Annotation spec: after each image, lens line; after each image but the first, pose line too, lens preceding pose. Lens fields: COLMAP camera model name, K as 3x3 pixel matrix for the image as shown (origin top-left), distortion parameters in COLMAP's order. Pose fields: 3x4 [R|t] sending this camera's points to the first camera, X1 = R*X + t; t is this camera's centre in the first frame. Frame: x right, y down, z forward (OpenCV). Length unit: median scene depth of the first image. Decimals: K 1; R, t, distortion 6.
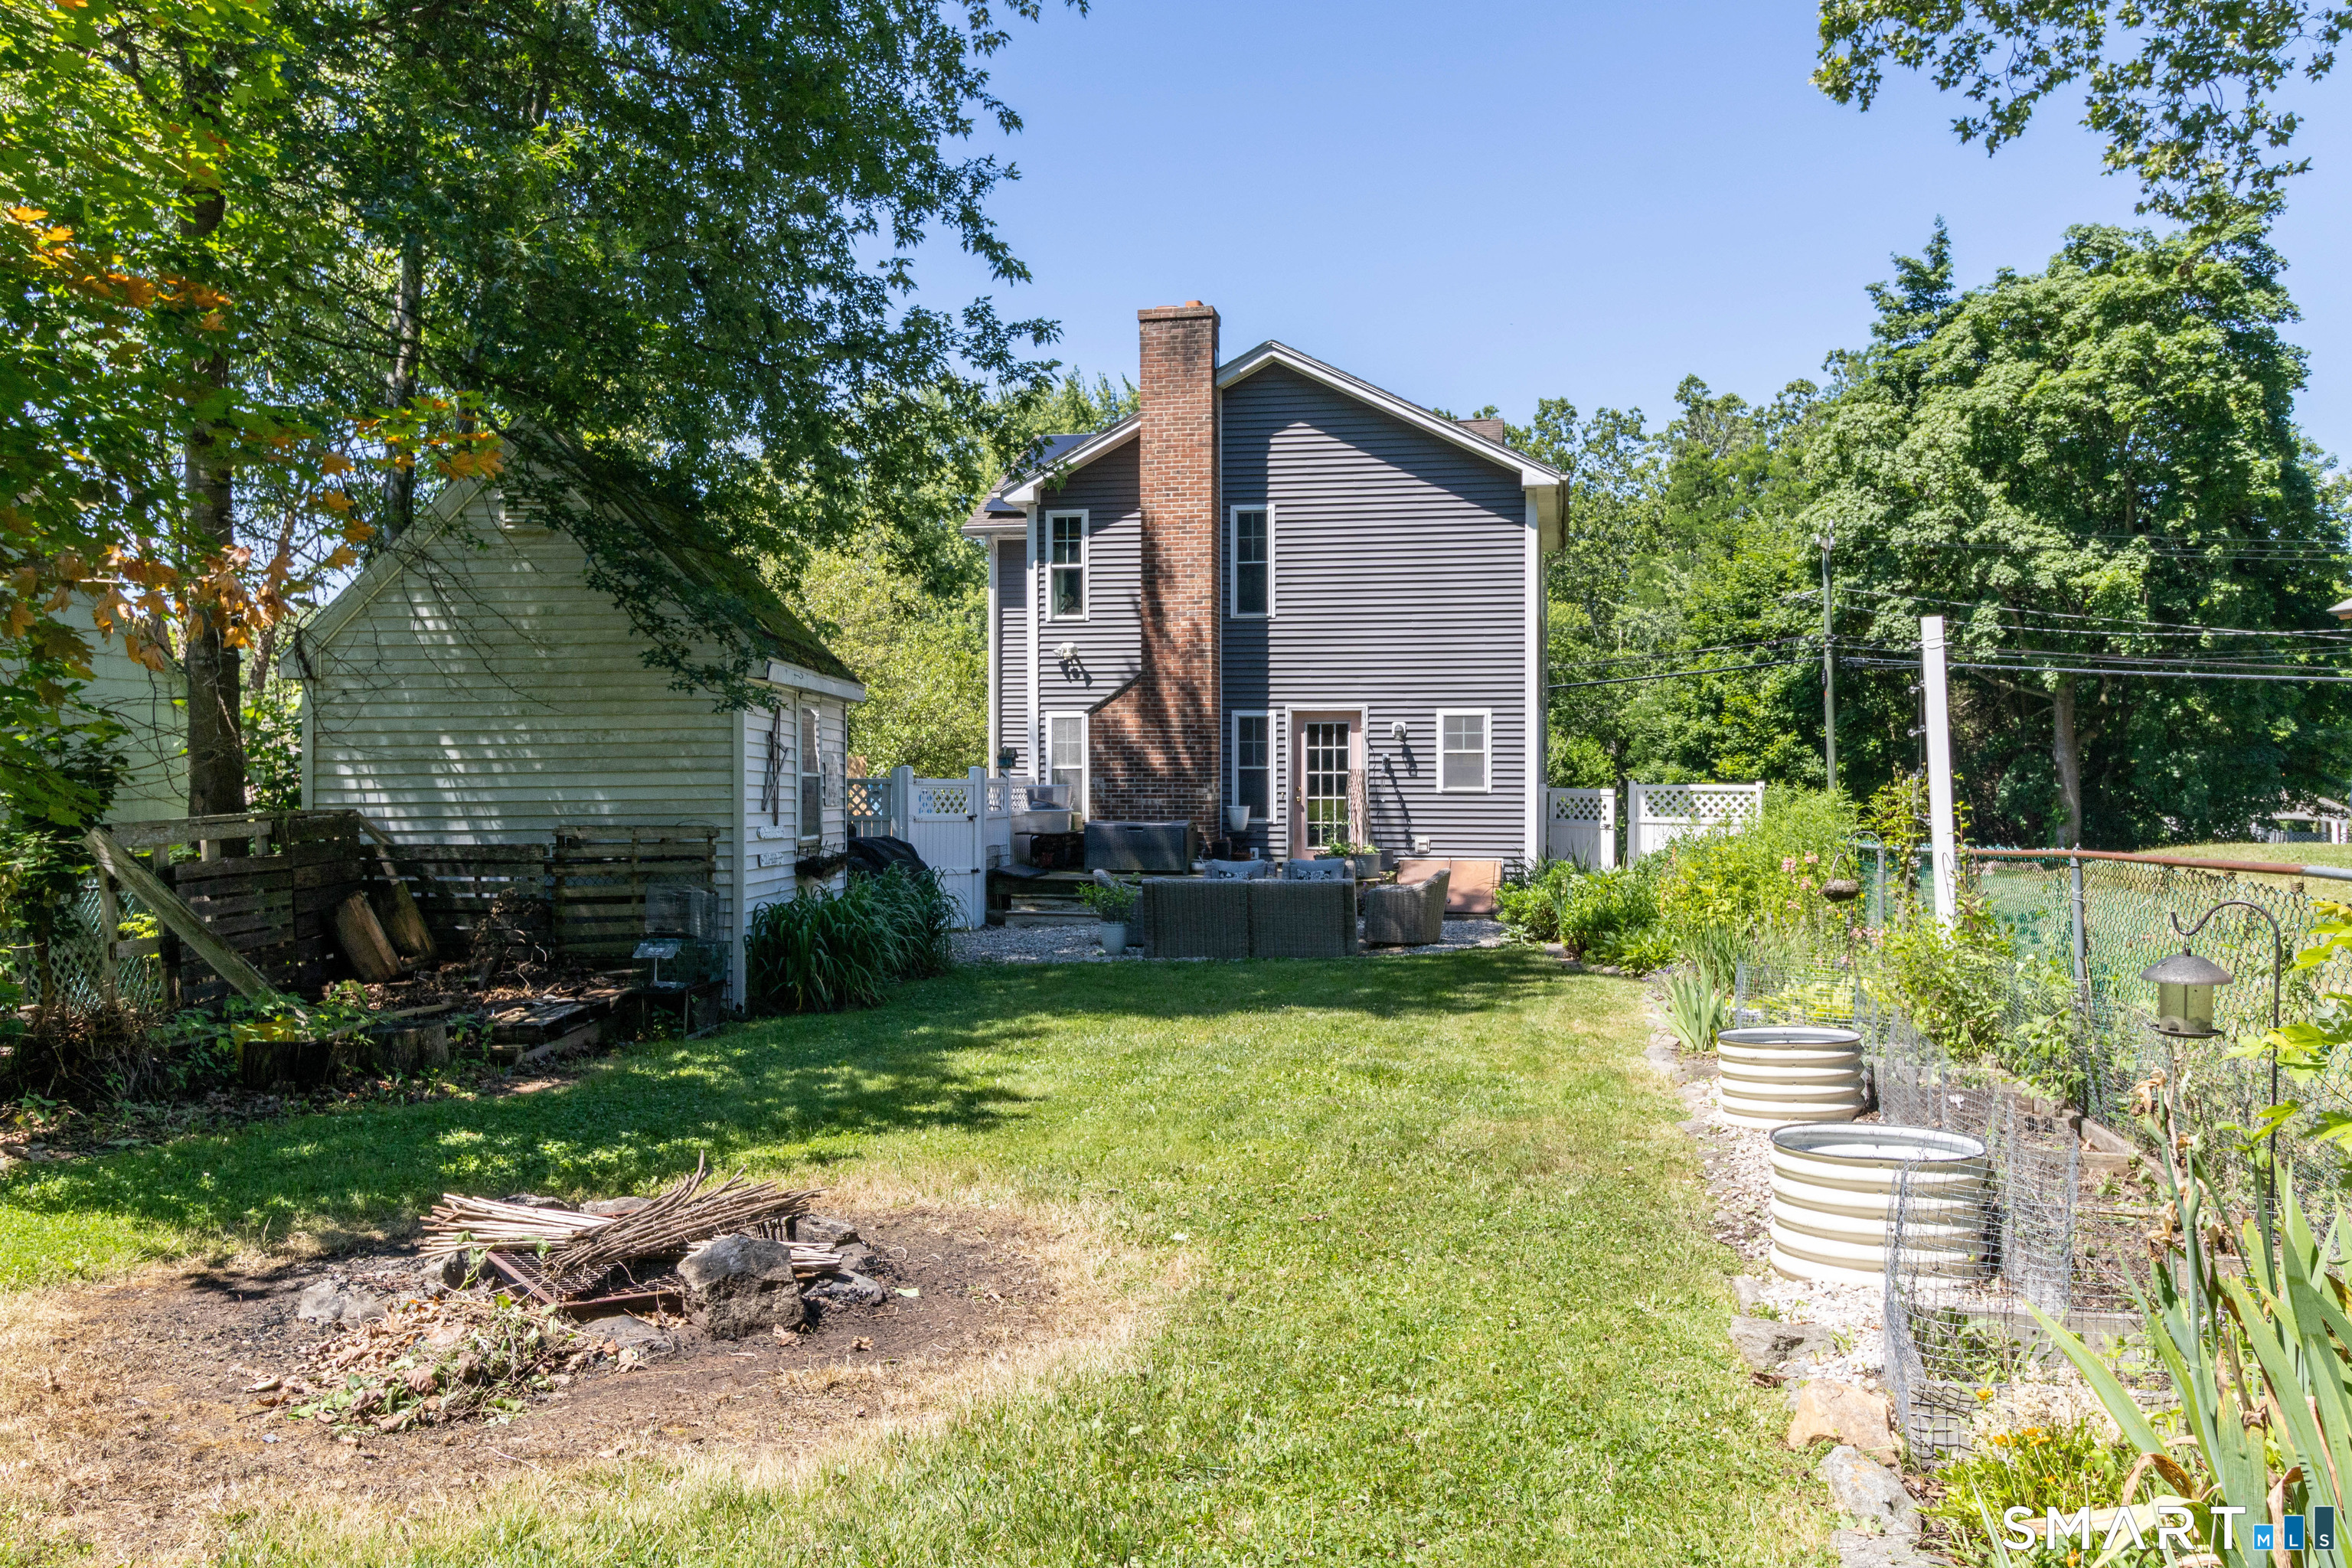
lens RADIAL K [[1951.2, 0, 1173.7], [0, 1951.2, 785.1], [0, 0, 1]] dist [-0.015774, -0.002983]
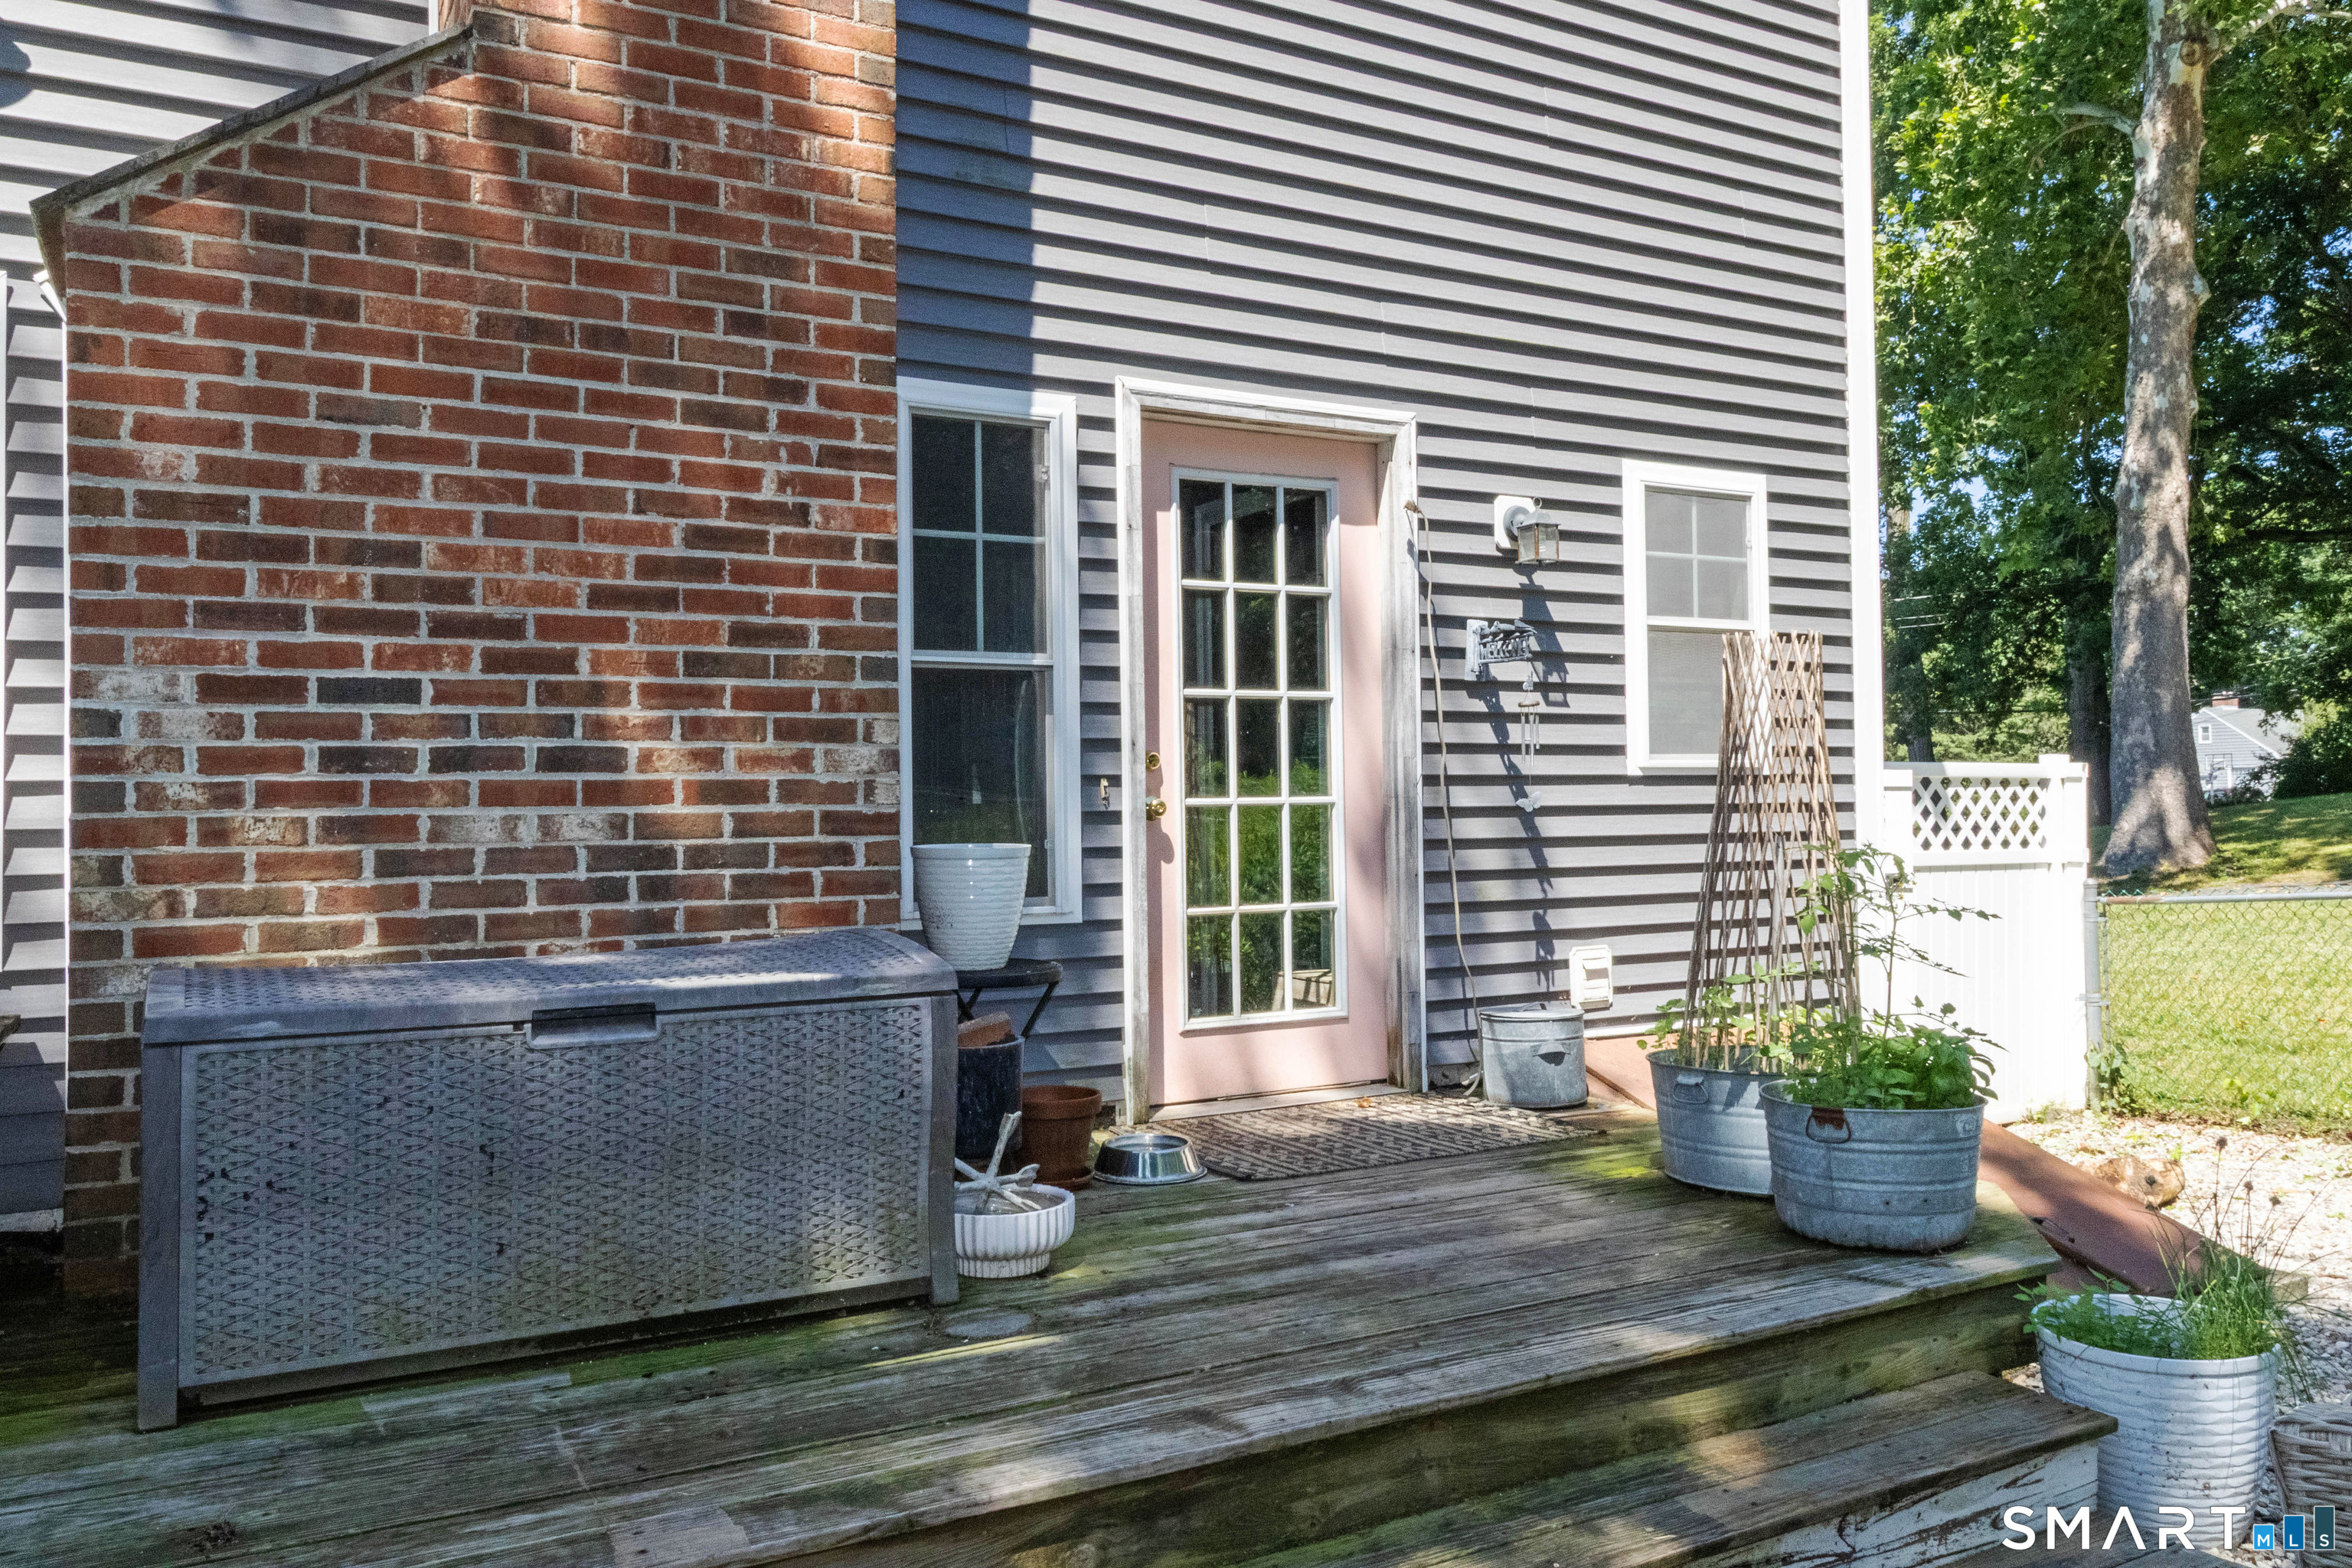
lens RADIAL K [[1745.0, 0, 1175.5], [0, 1745.0, 786.1], [0, 0, 1]] dist [0.007295, 0.001361]
pose [[0.777823, -0.001257, 0.628482, -0.060329], [0.015271, 0.999741, -0.016901, 0.008270], [-0.628298, 0.022743, 0.777640, 0.842116]]
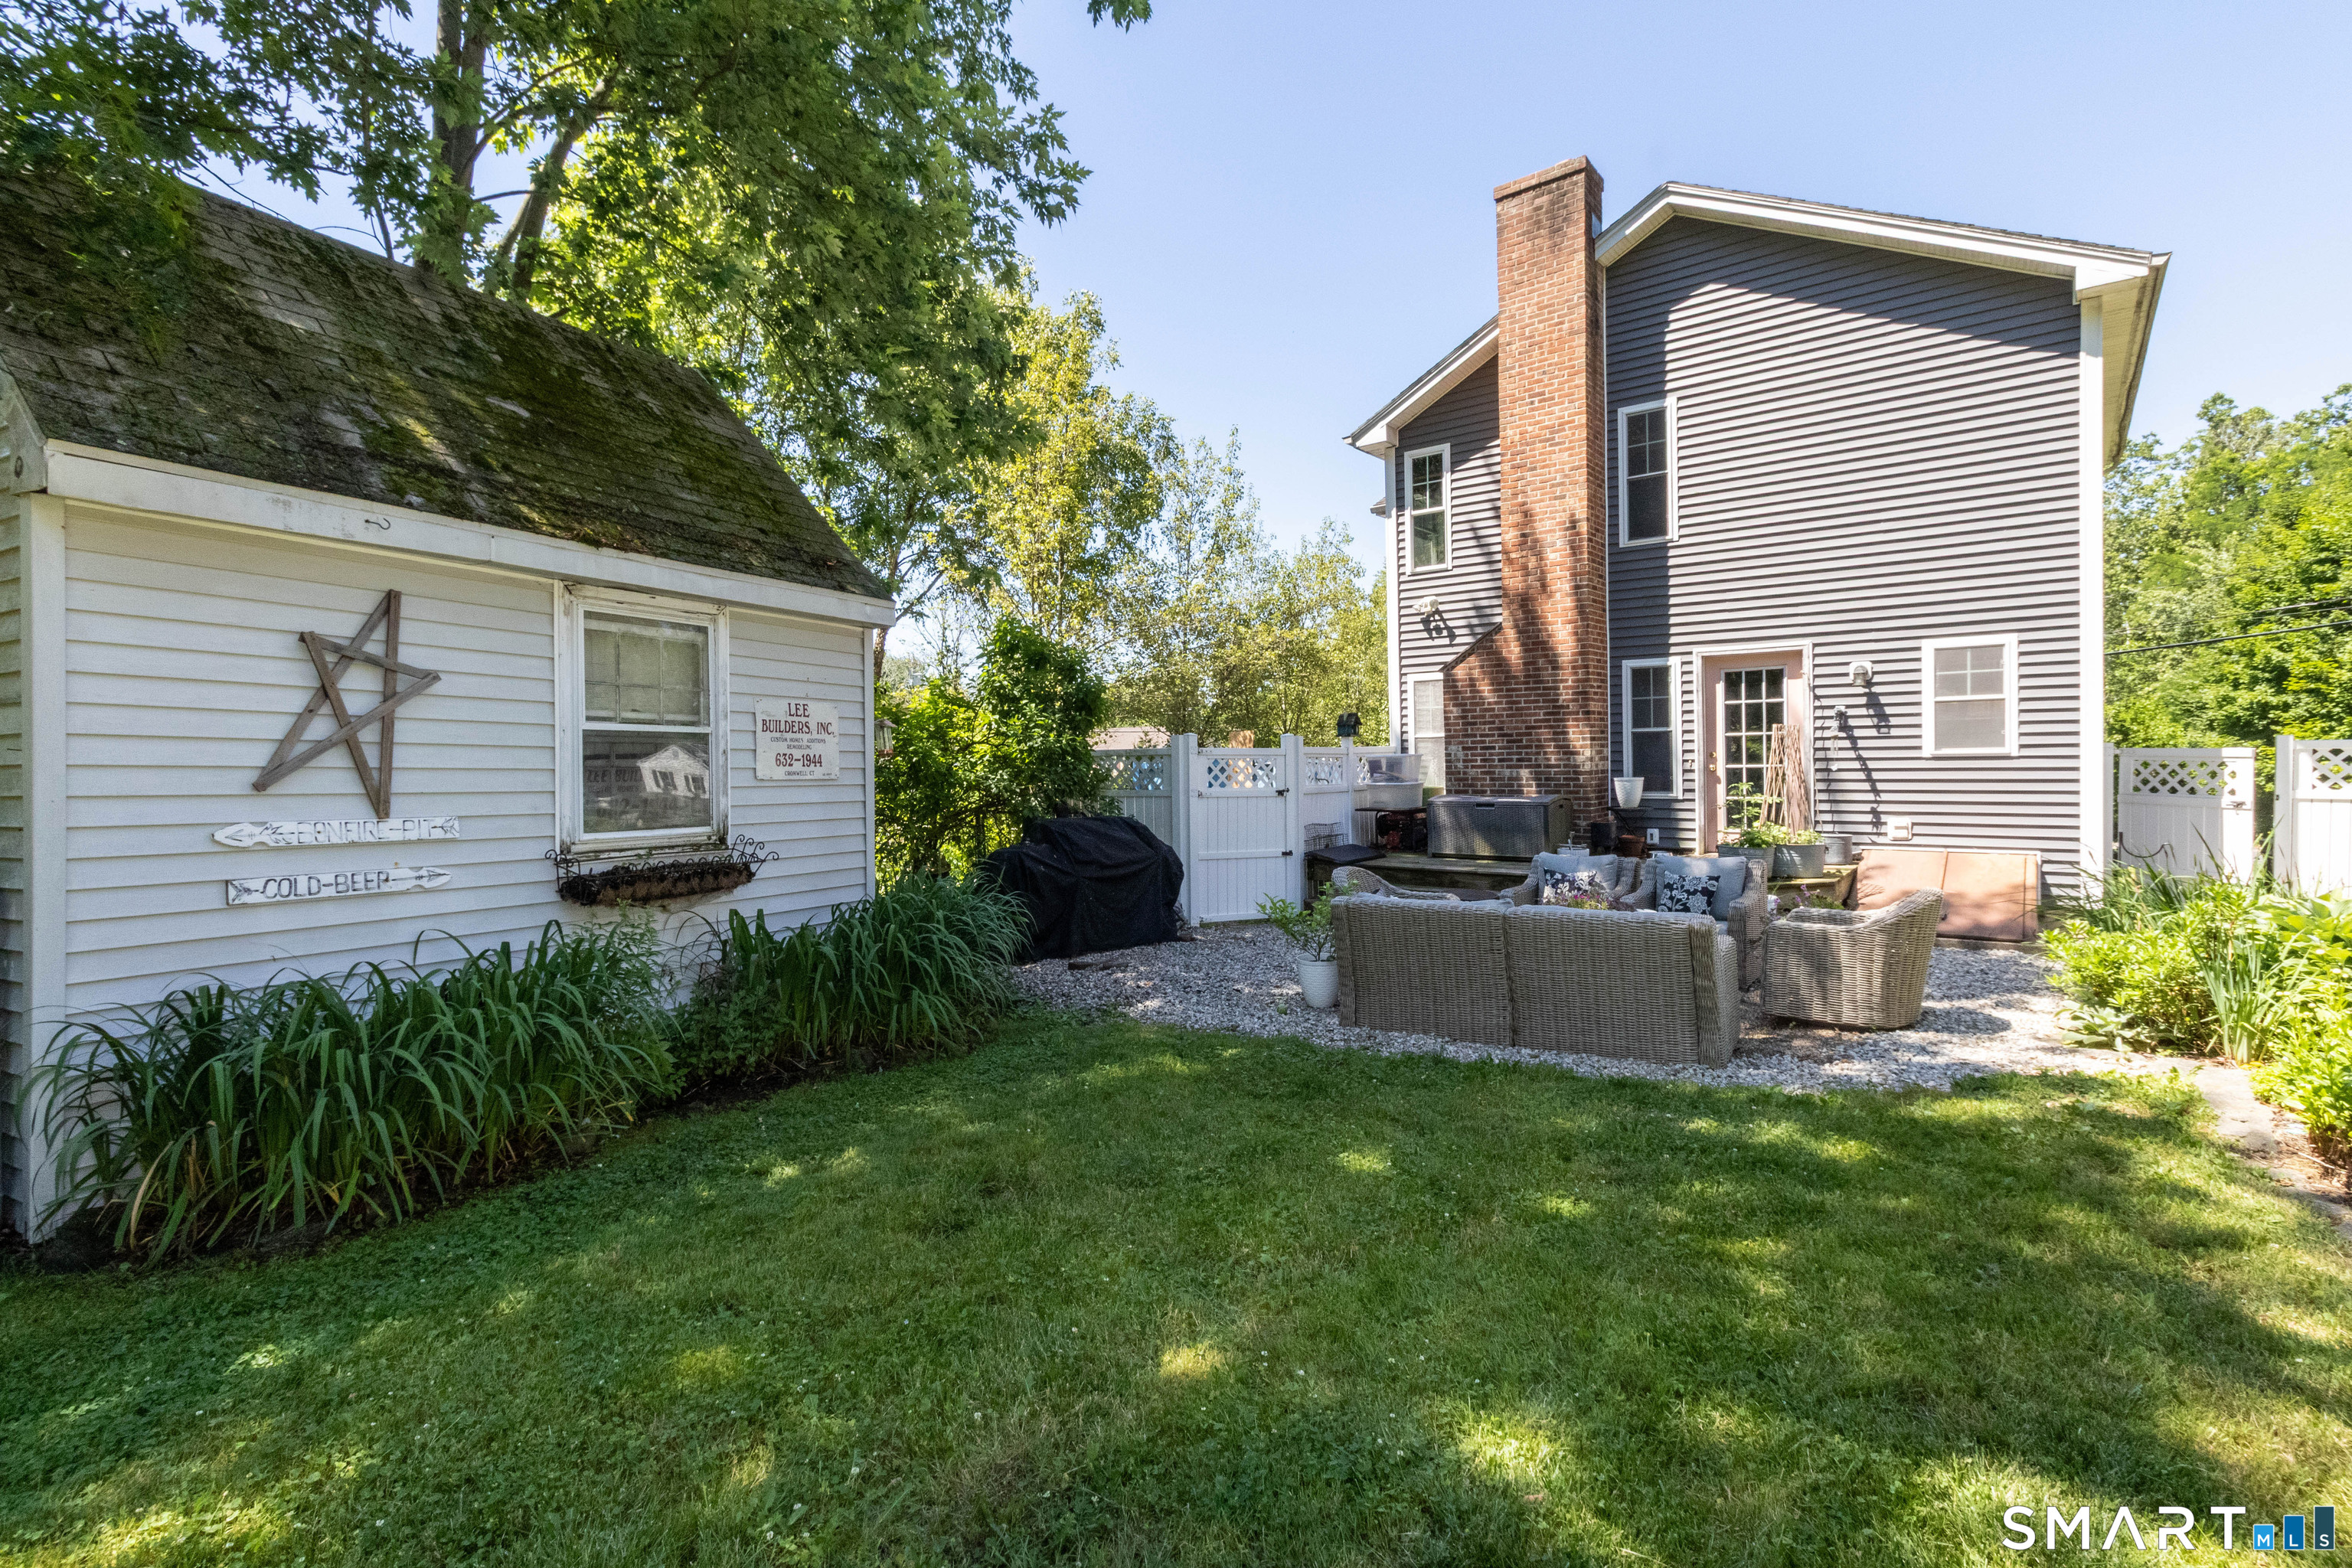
lens RADIAL K [[1088.8, 0, 1187.1], [0, 1088.8, 777.0], [0, 0, 1]] dist [0.005968, 0.002293]
pose [[0.890933, -0.006645, -0.454086, 0.074826], [0.010507, 0.999927, 0.005982, 0.005993], [0.454014, -0.010101, 0.890938, 0.510243]]
